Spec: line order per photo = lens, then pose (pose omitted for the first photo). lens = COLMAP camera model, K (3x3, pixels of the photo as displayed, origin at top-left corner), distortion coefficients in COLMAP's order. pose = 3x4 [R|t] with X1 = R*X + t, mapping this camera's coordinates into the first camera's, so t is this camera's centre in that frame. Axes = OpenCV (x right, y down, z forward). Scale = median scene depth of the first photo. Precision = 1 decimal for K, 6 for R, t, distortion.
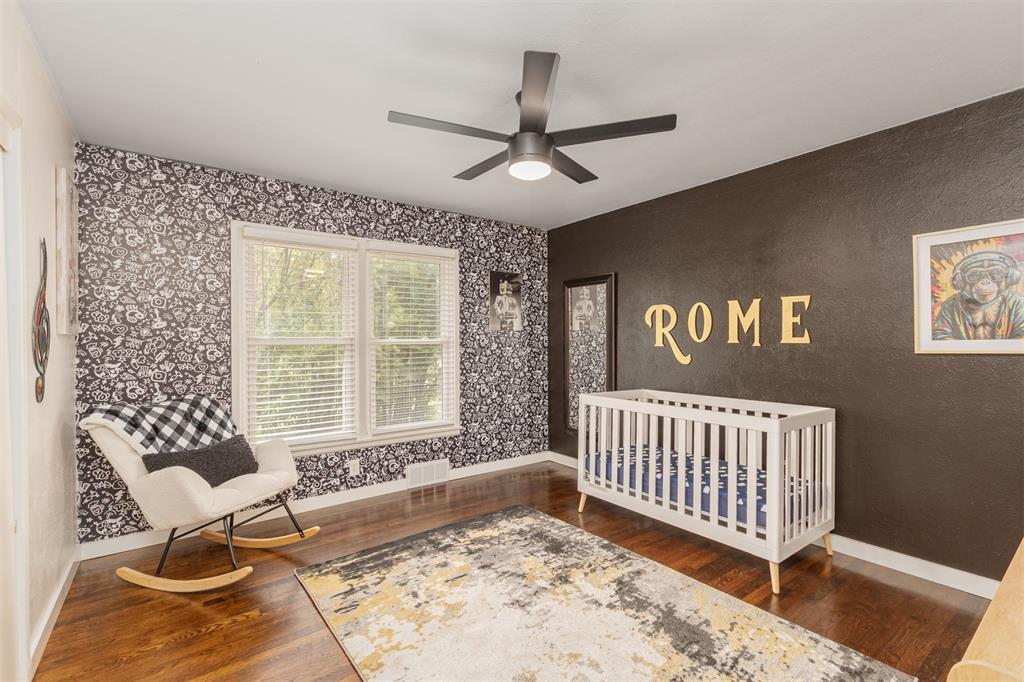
lens RADIAL K [[460.6, 0, 516.5], [0, 460.6, 343.3], [0, 0, 1]] dist [-0.001896, -0.000527]
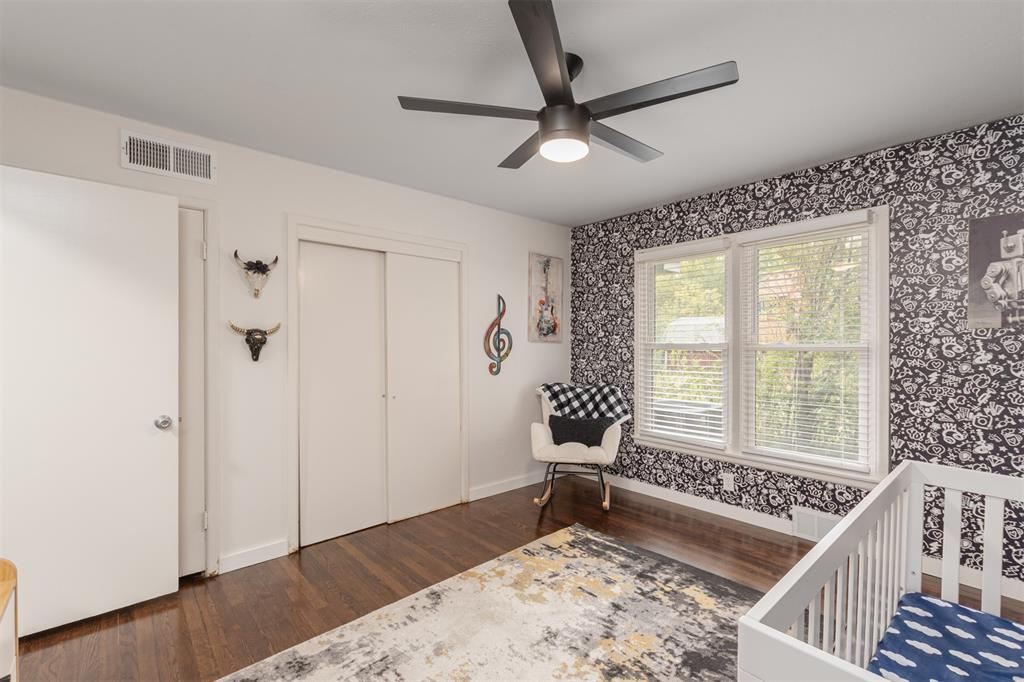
lens RADIAL K [[460.6, 0, 516.5], [0, 460.6, 343.3], [0, 0, 1]] dist [-0.001896, -0.000527]
pose [[0.056854, 0.014441, -0.998278, 0.554355], [0.008607, 0.999851, 0.014954, -0.029332], [0.998345, -0.009442, 0.056722, 0.518419]]
